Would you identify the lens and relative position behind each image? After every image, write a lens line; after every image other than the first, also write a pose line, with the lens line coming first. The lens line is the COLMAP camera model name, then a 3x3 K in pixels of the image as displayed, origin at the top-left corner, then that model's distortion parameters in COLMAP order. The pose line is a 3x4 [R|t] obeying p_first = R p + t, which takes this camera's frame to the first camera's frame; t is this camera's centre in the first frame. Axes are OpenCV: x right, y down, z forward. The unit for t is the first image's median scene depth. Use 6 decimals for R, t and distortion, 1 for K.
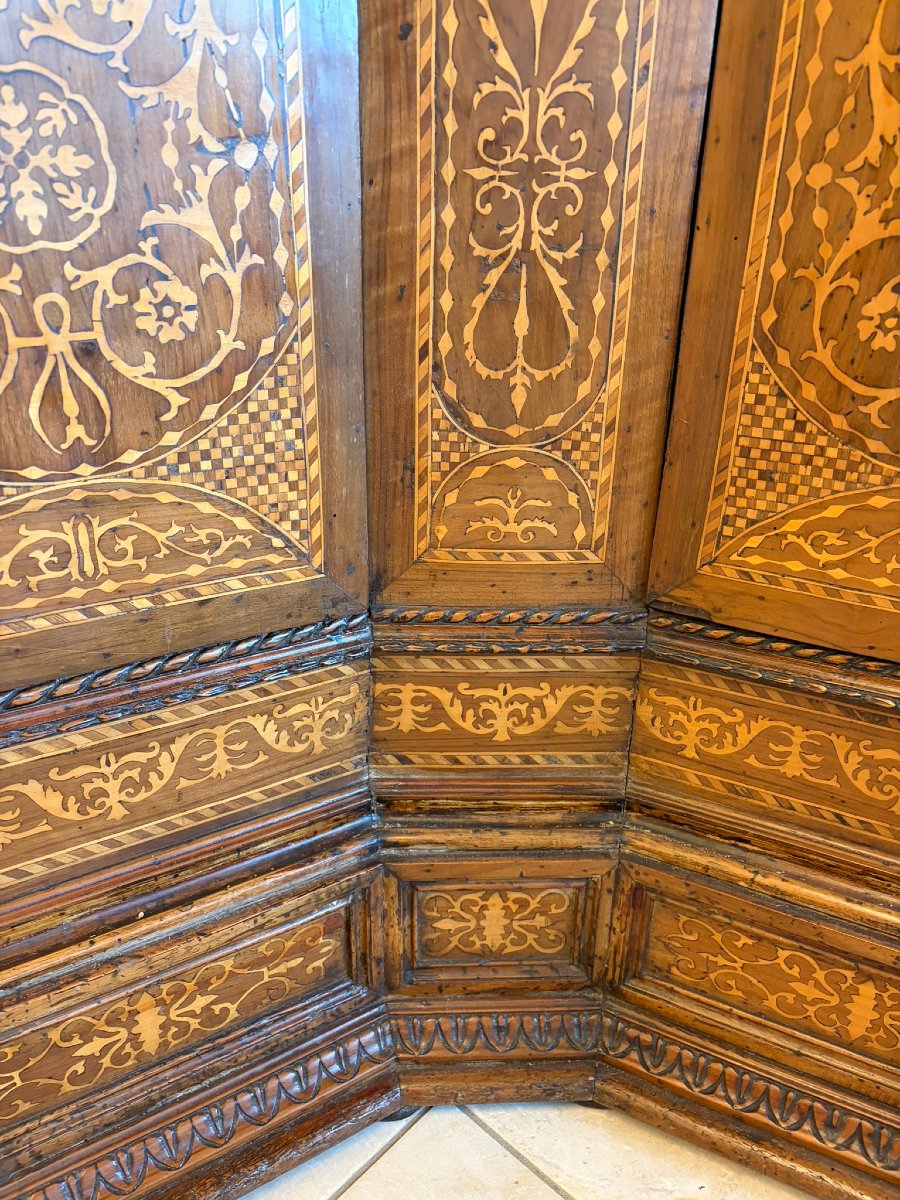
lens RADIAL K [[922.9, 0, 472.9], [0, 922.9, 597.4], [0, 0, 1]] dist [0.046246, -0.061274]
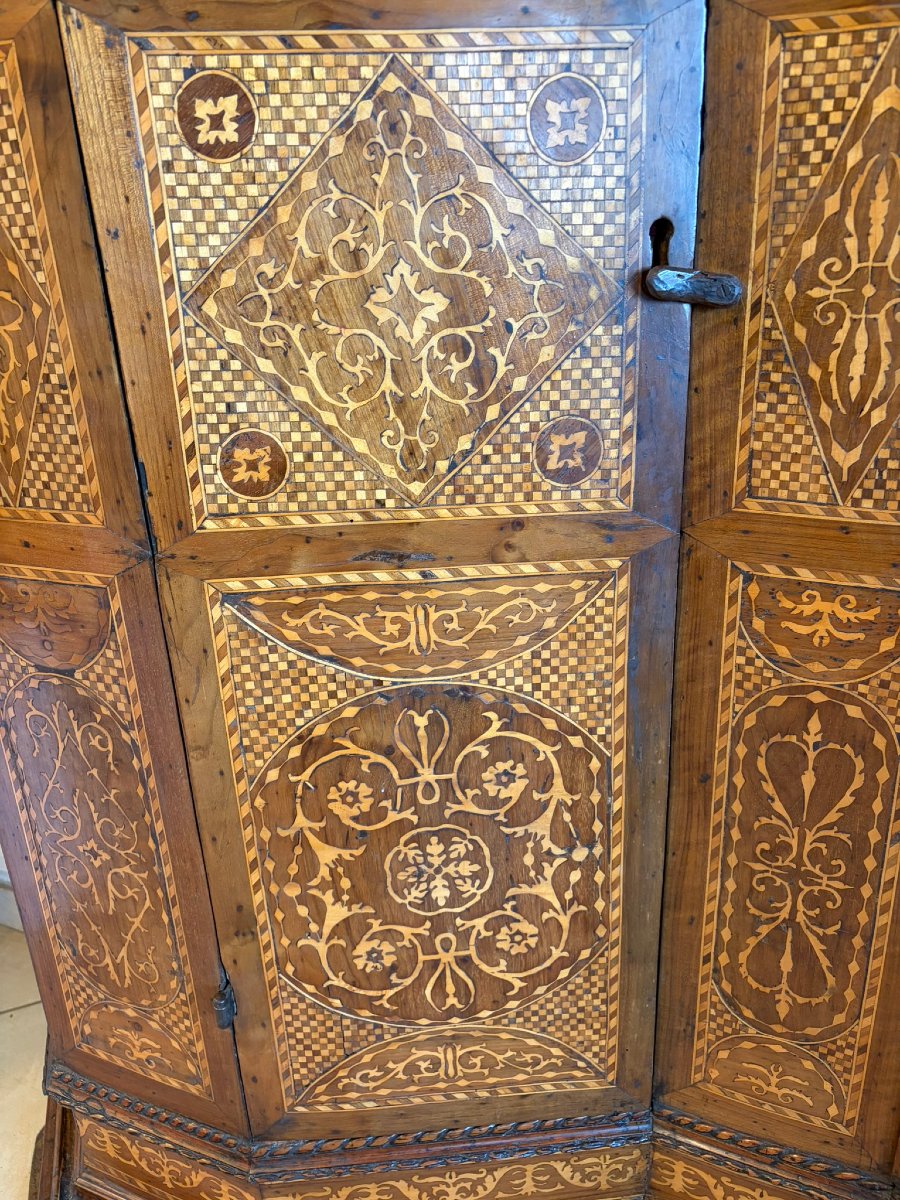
lens RADIAL K [[922.9, 0, 472.9], [0, 922.9, 597.4], [0, 0, 1]] dist [0.046246, -0.061274]
pose [[0.894249, 0.111120, -0.433557, 0.175455], [-0.133588, 0.990802, -0.021595, -0.753790], [0.427169, 0.077229, 0.900867, -0.377176]]
